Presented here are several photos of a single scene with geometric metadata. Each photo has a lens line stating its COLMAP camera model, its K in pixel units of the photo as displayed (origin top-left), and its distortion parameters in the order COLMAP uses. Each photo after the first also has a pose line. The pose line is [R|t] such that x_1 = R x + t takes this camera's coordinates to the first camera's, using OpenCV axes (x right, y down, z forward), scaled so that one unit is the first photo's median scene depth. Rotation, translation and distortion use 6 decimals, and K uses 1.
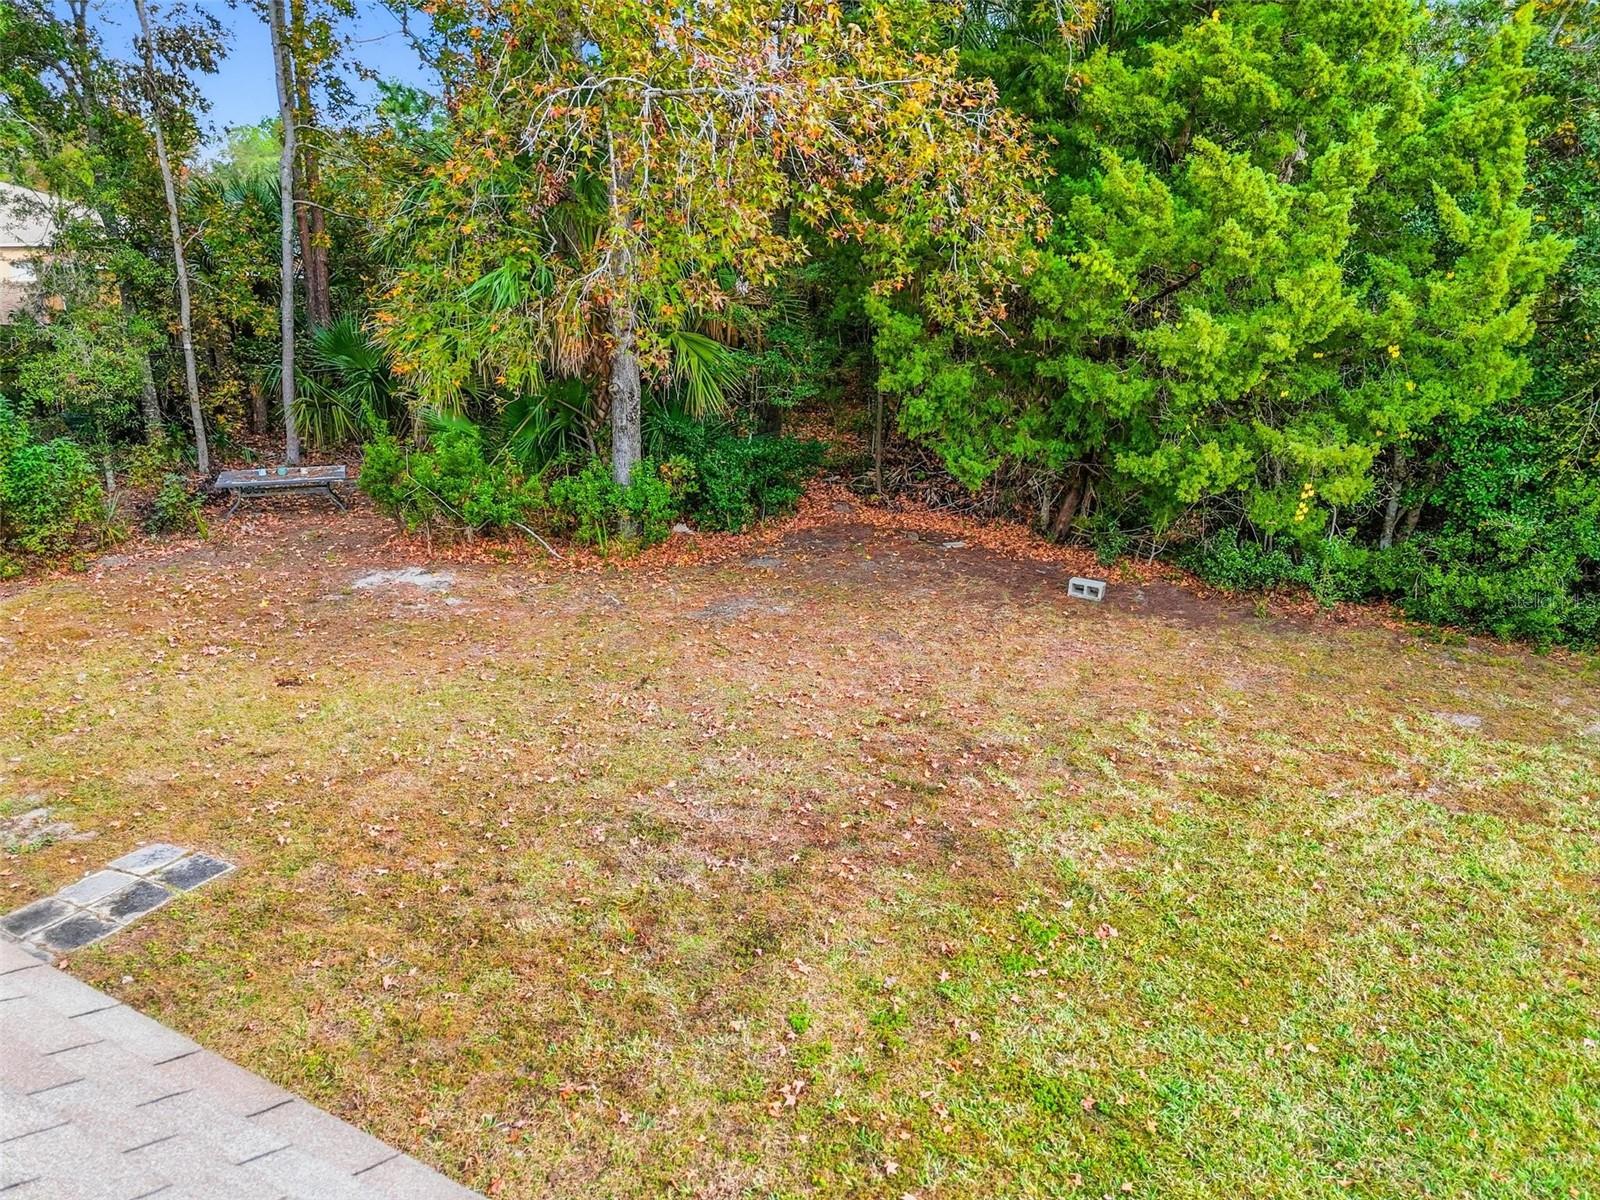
lens RADIAL K [[1174.4, 0, 800.0], [0, 1174.4, 600.0], [0, 0, 1]] dist [0.081590, -0.074767]
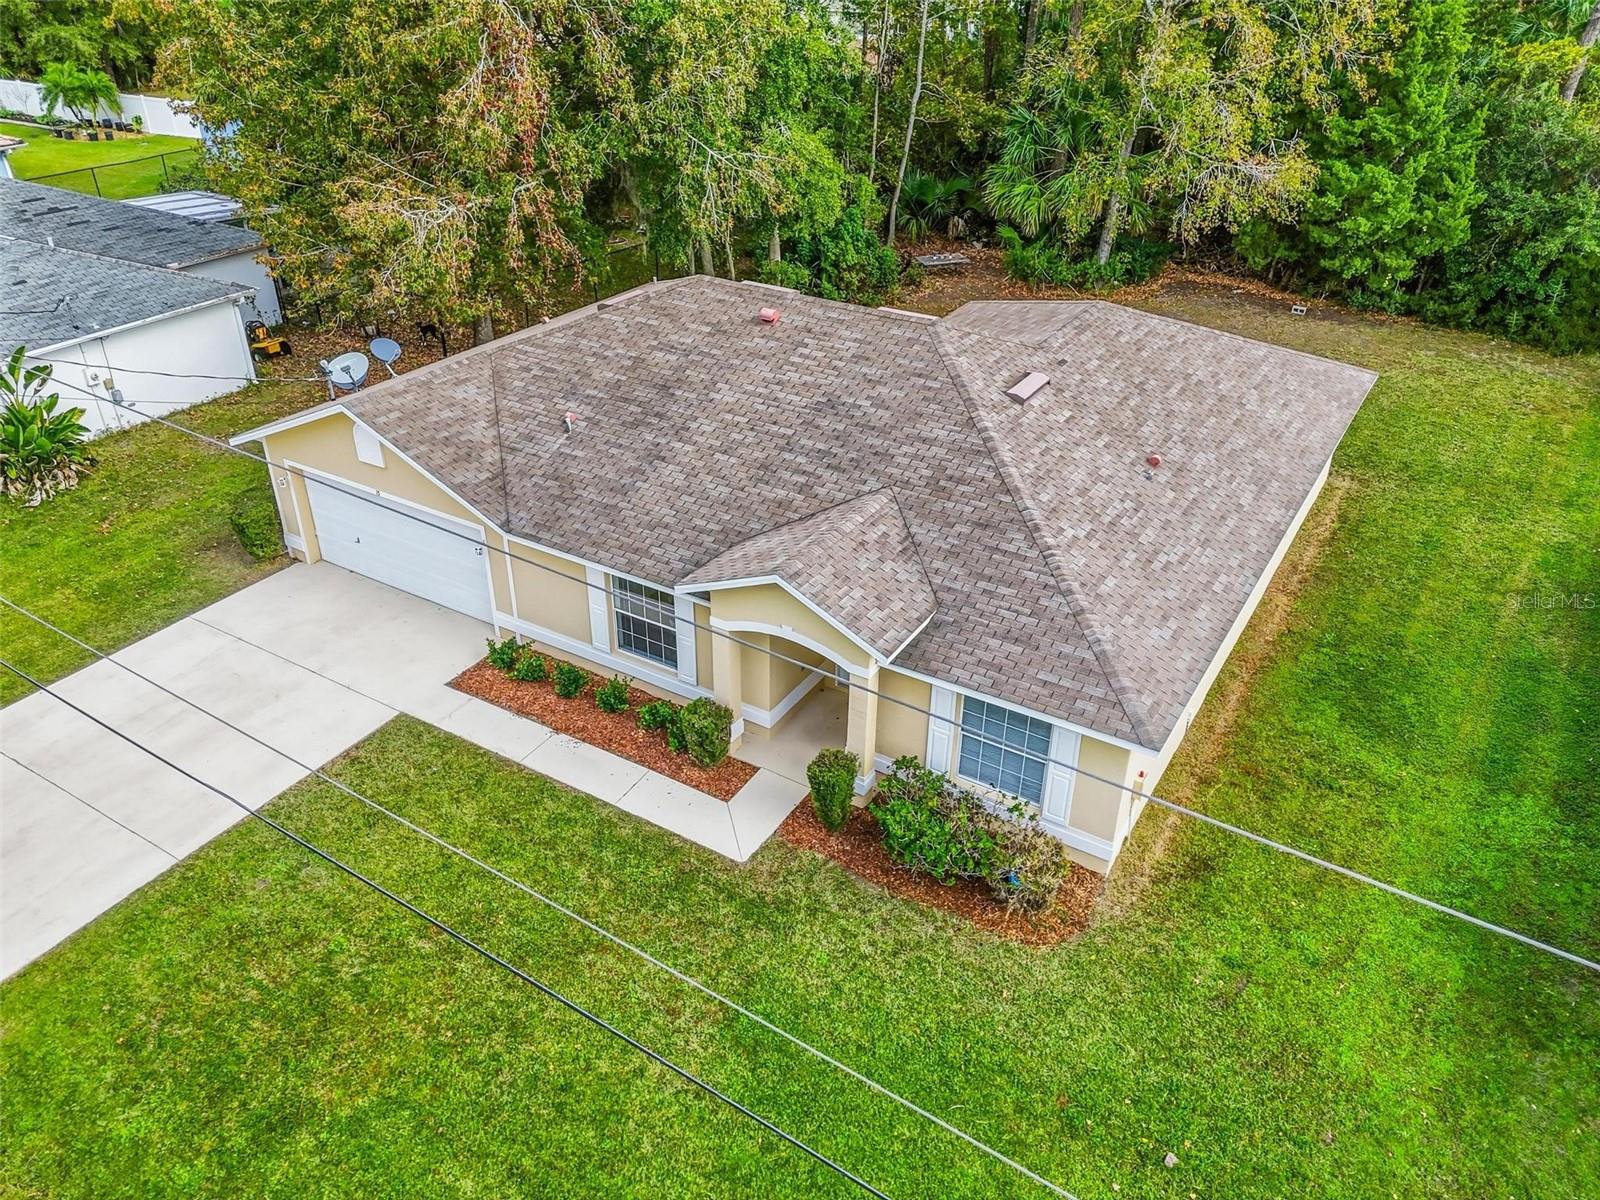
lens RADIAL K [[1174.4, 0, 800.0], [0, 1174.4, 600.0], [0, 0, 1]] dist [0.081590, -0.074767]
pose [[0.999537, 0.012016, -0.027944, -0.916675], [-0.005183, 0.972516, 0.232780, 0.006794], [0.029973, -0.232527, 0.972128, -2.056011]]
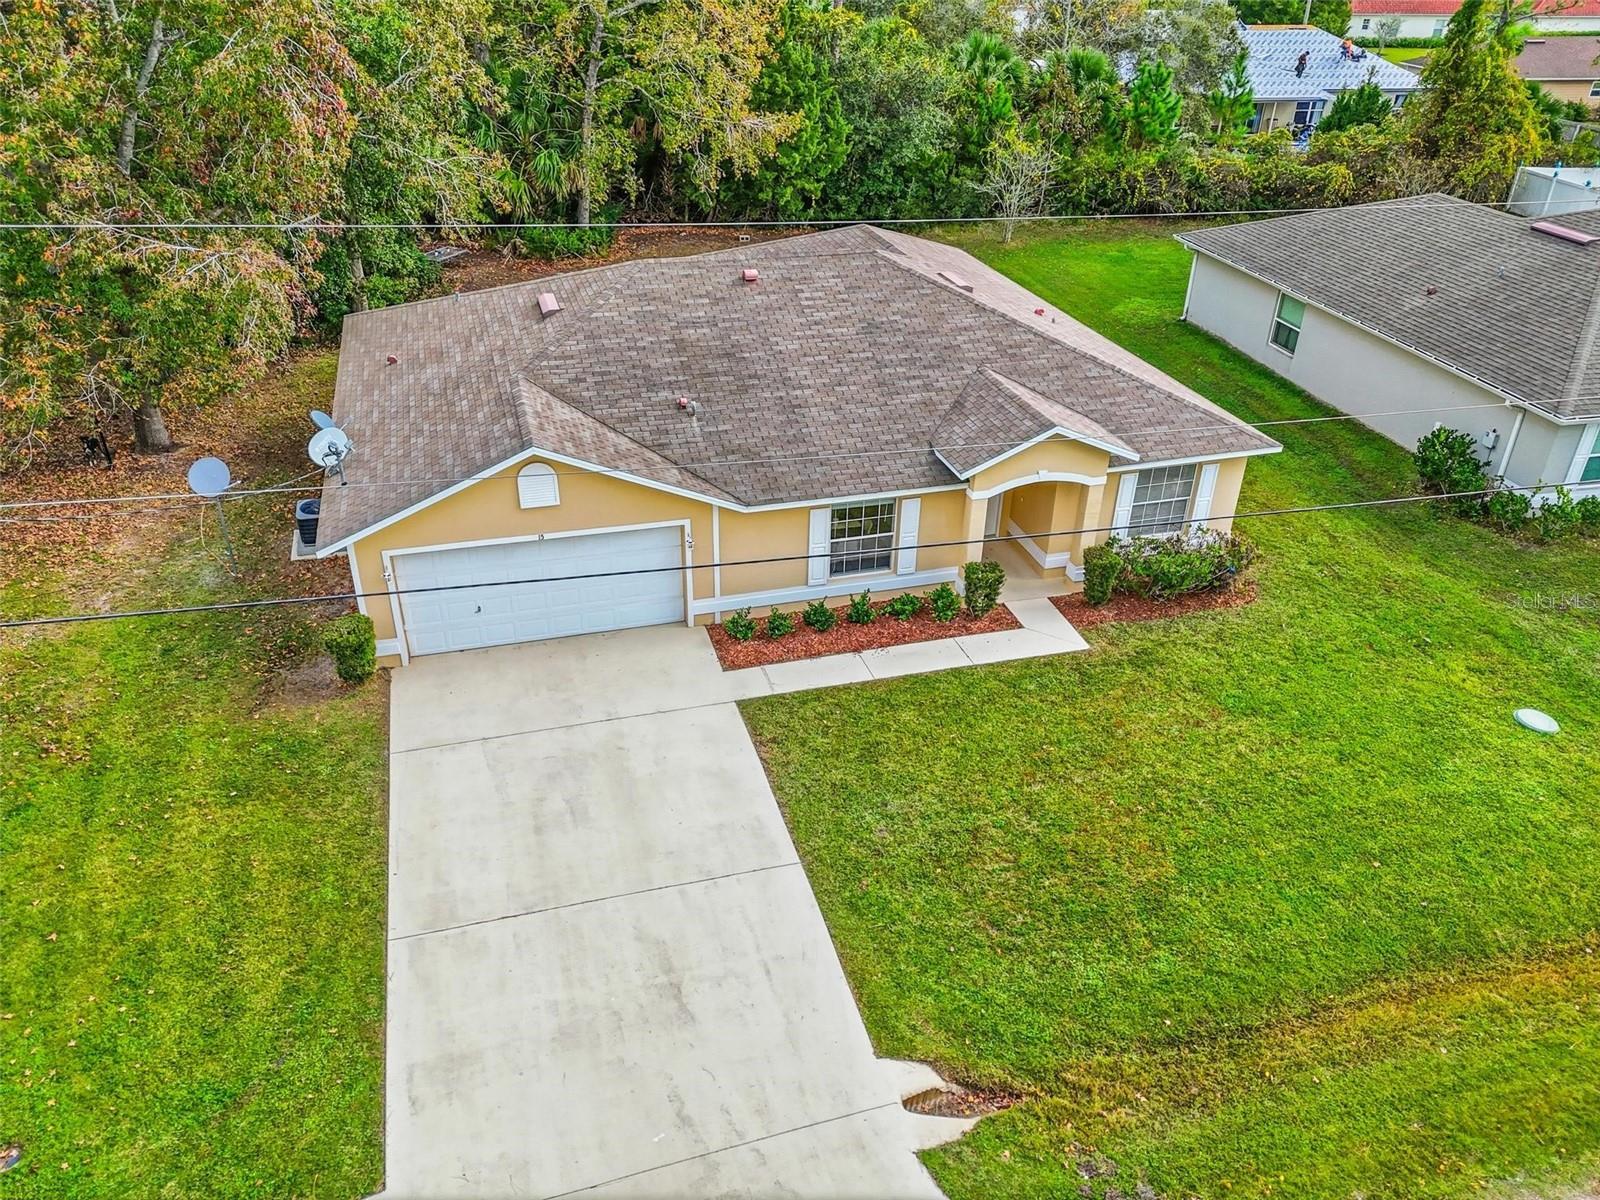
lens RADIAL K [[1174.4, 0, 800.0], [0, 1174.4, 600.0], [0, 0, 1]] dist [0.081590, -0.074767]
pose [[0.695016, -0.365786, 0.618993, -2.360318], [0.206080, 0.926141, 0.315901, -0.099091], [-0.688828, -0.091994, 0.719064, -1.787071]]
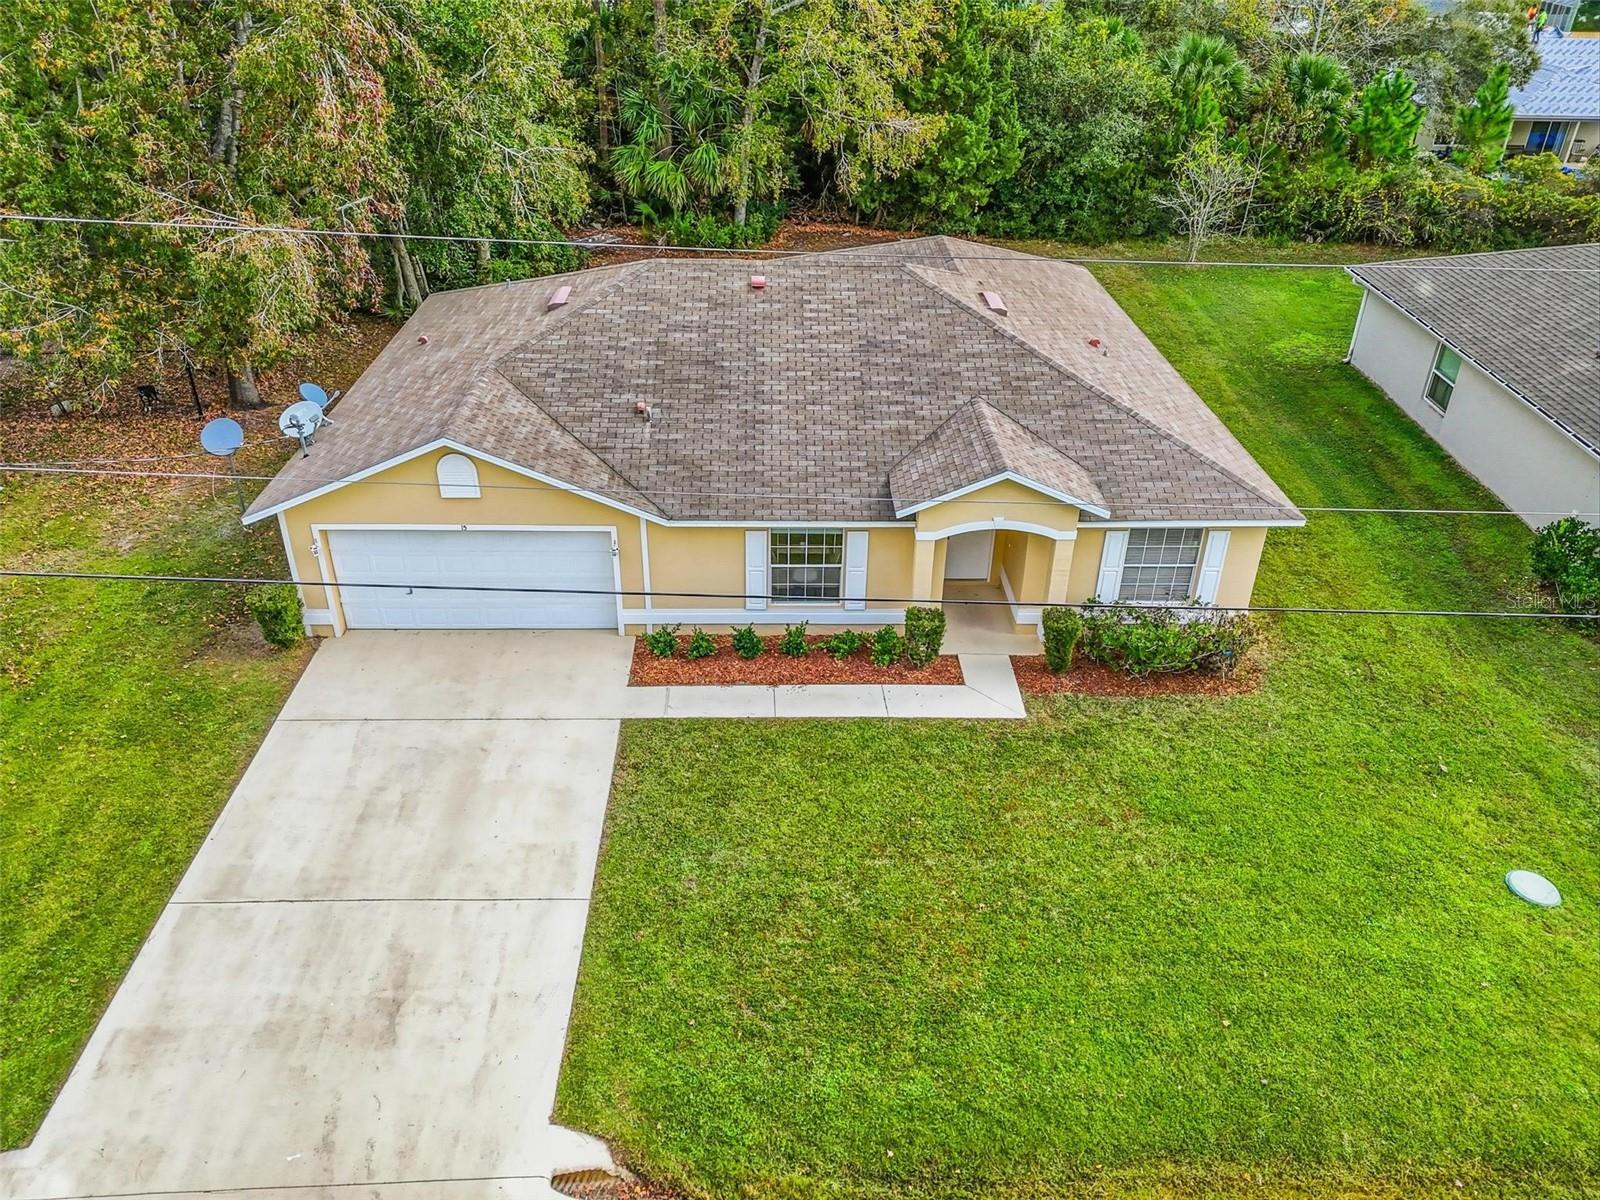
lens RADIAL K [[1174.4, 0, 800.0], [0, 1174.4, 600.0], [0, 0, 1]] dist [0.081590, -0.074767]
pose [[0.855971, -0.267287, 0.442574, -1.925573], [0.152829, 0.948555, 0.277285, -0.027344], [-0.493920, -0.169709, 0.852785, -2.002288]]
